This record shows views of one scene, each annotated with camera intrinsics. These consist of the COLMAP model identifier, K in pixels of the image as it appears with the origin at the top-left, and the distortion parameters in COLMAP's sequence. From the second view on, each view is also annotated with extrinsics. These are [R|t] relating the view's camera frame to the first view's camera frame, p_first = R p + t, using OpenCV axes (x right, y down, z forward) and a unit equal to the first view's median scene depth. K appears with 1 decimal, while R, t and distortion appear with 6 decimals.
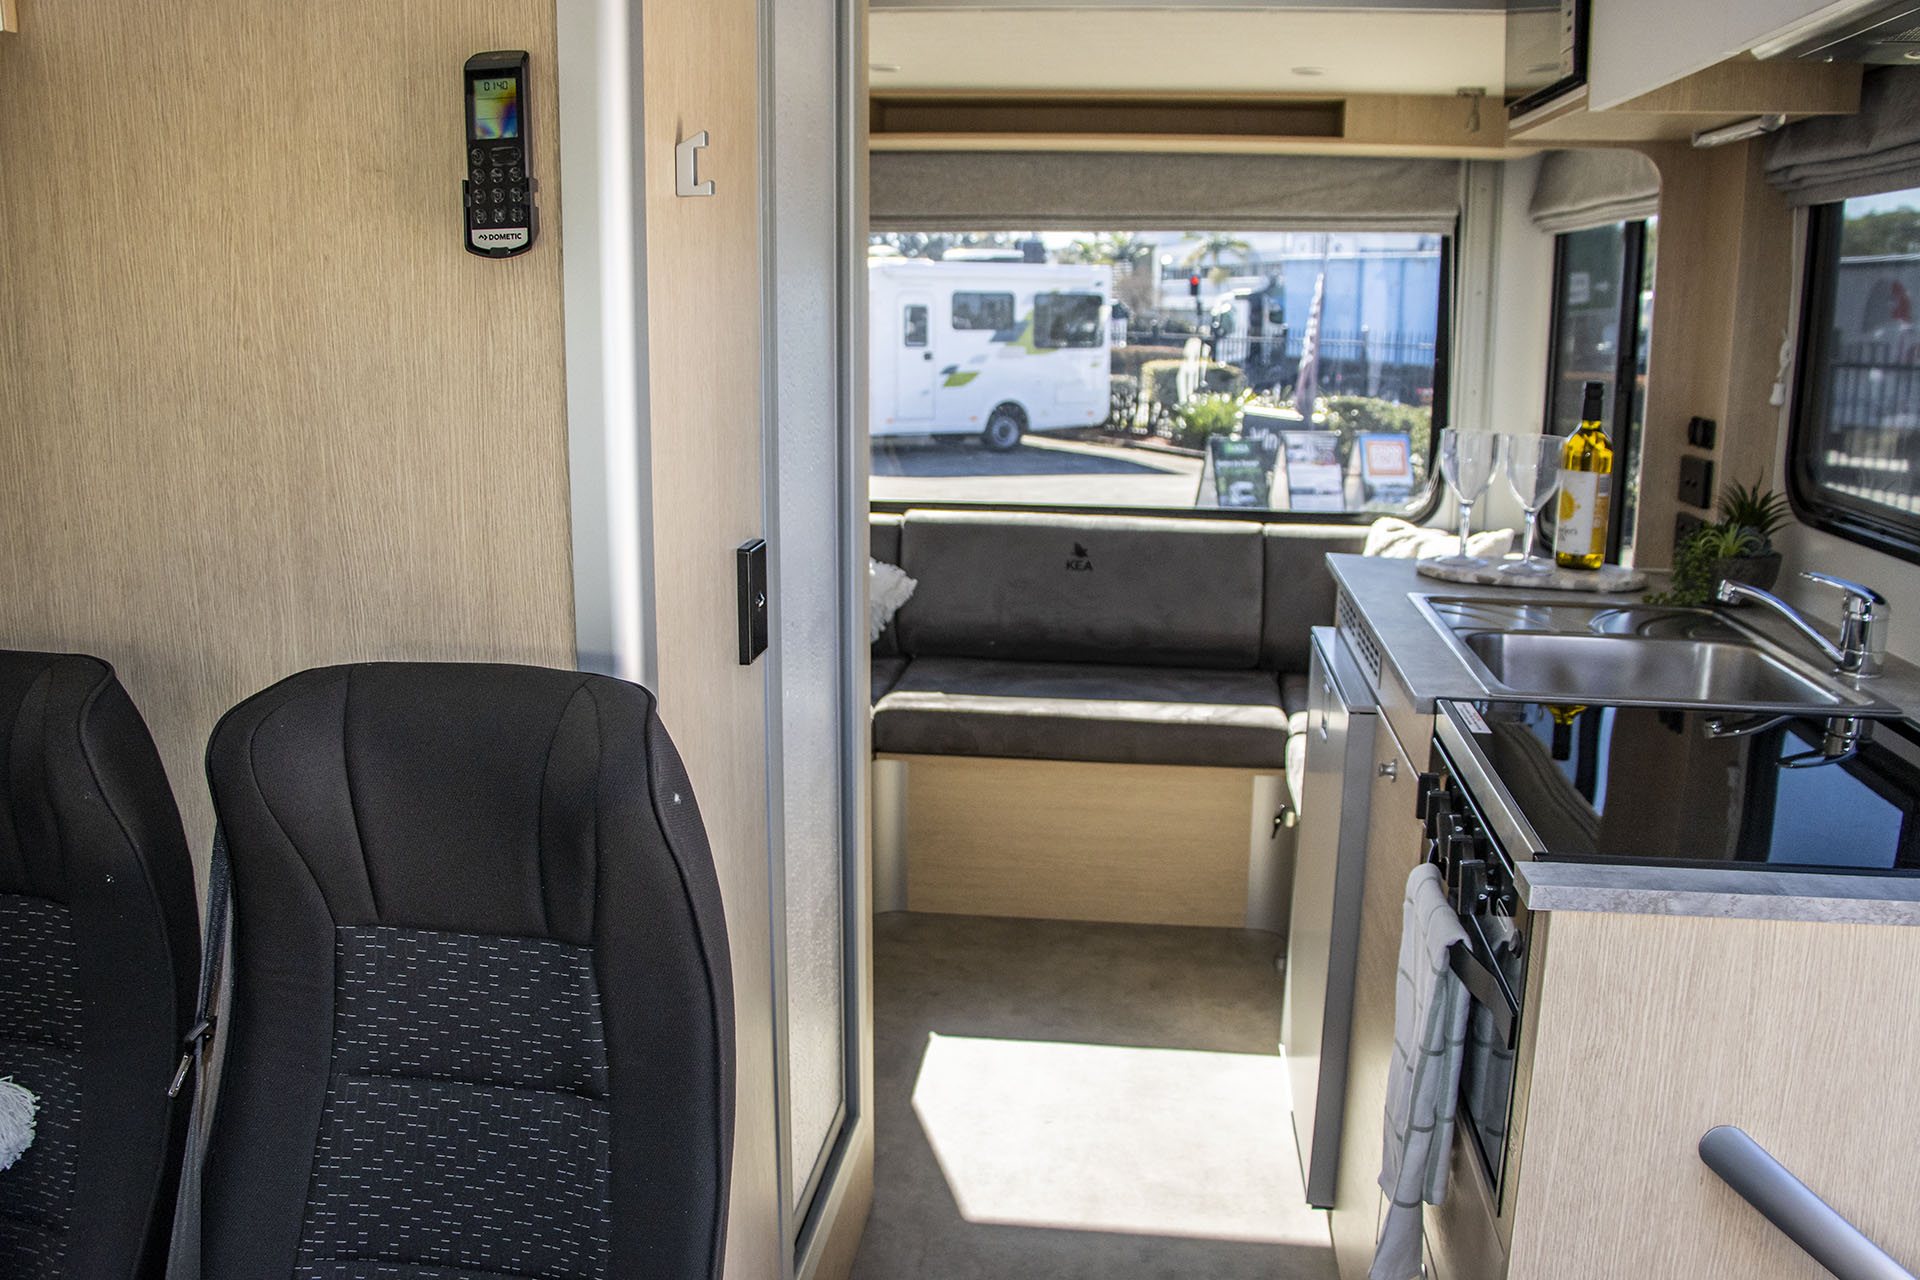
lens RADIAL K [[1637.1, 0, 931.2], [0, 1637.1, 636.0], [0, 0, 1]] dist [-0.181354, 0.158264]
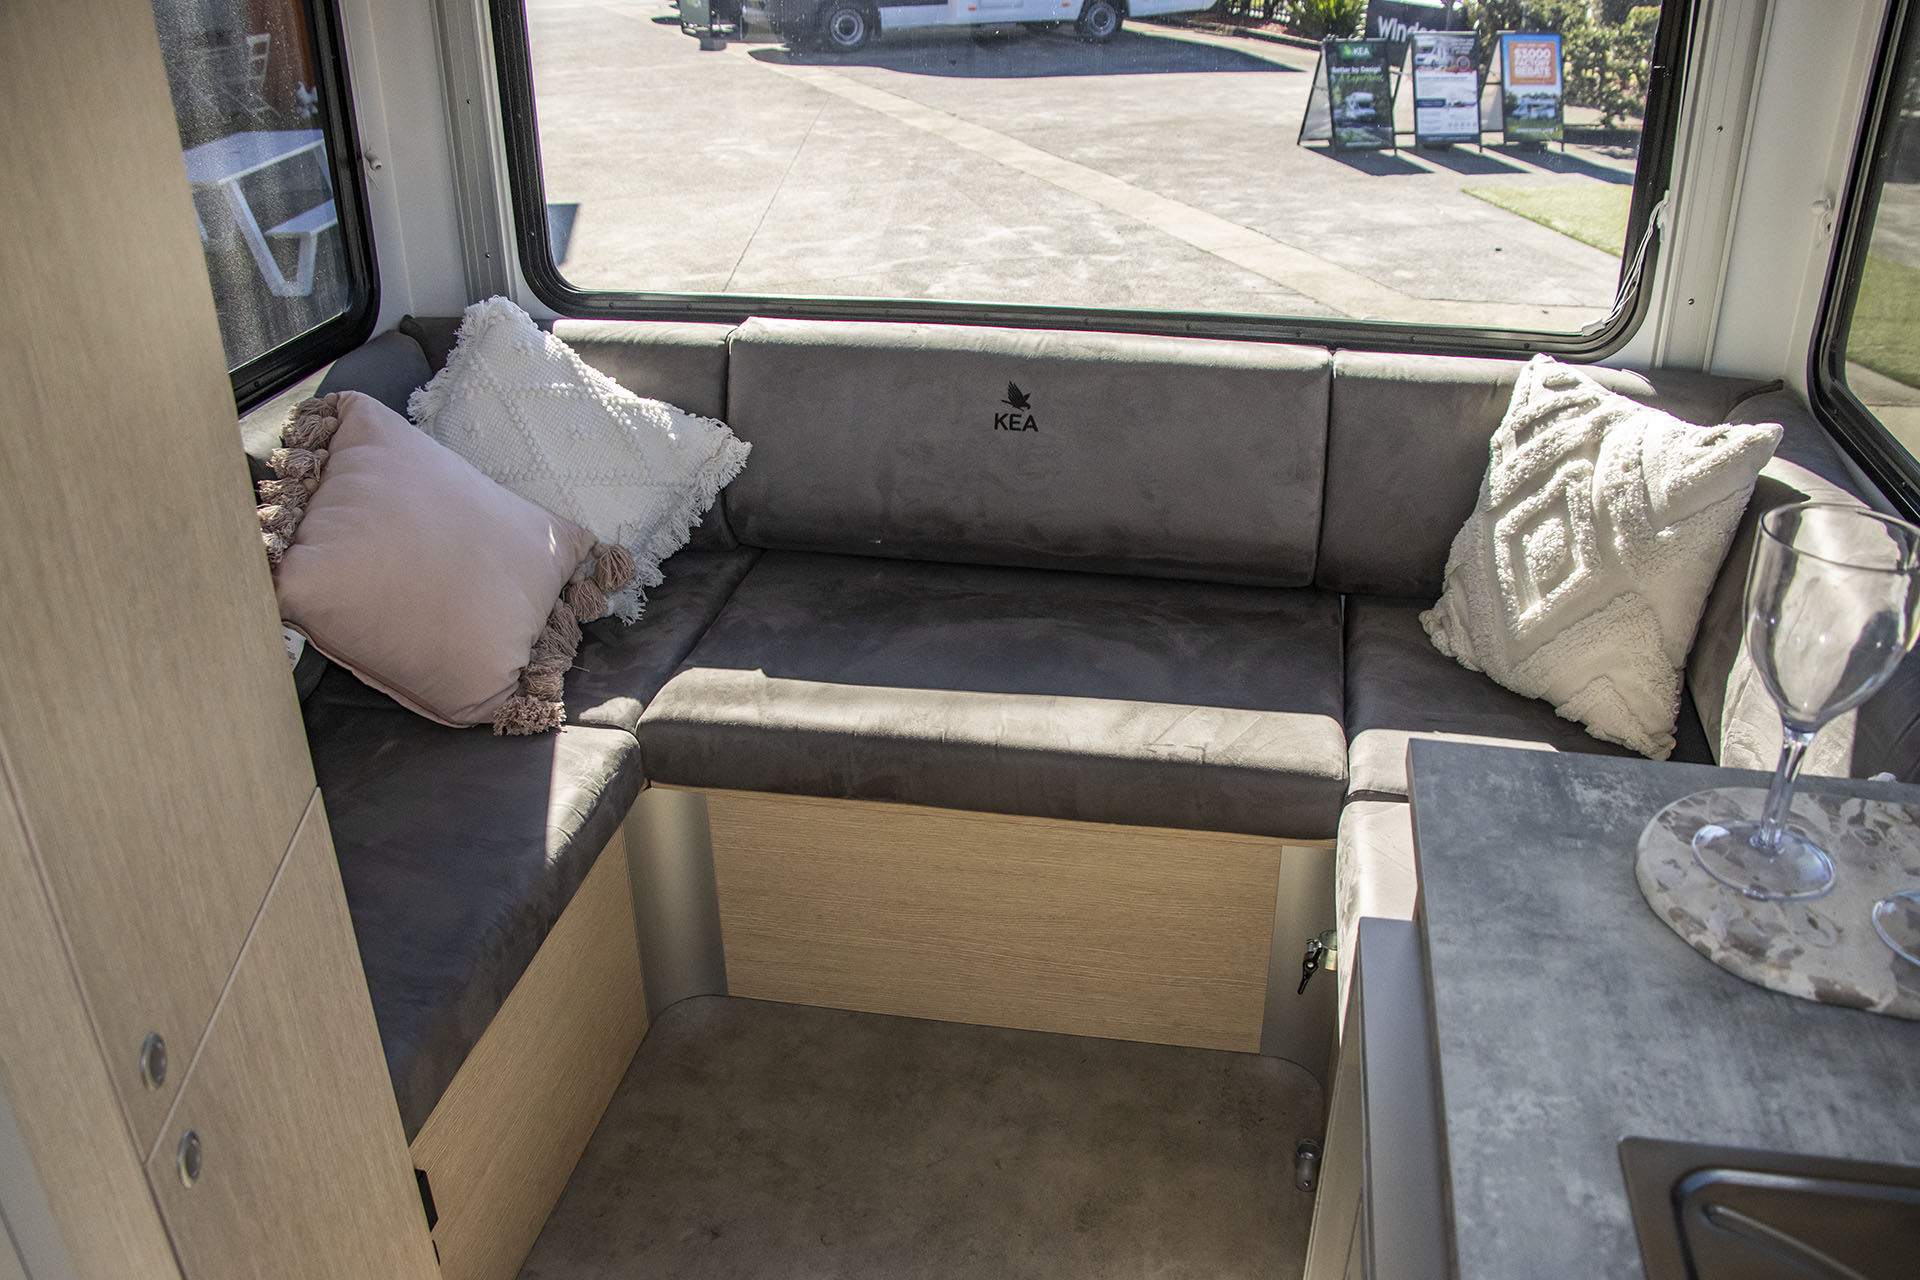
lens RADIAL K [[1629.1, 0, 960.0], [0, 1629.1, 640.0], [0, 0, 1]] dist [-0.187269, 0.173675]
pose [[0.998527, 0.005296, -0.053997, 0.101490], [0.008693, 0.966752, 0.255569, -0.116165], [0.053555, -0.255662, 0.965282, 0.404304]]
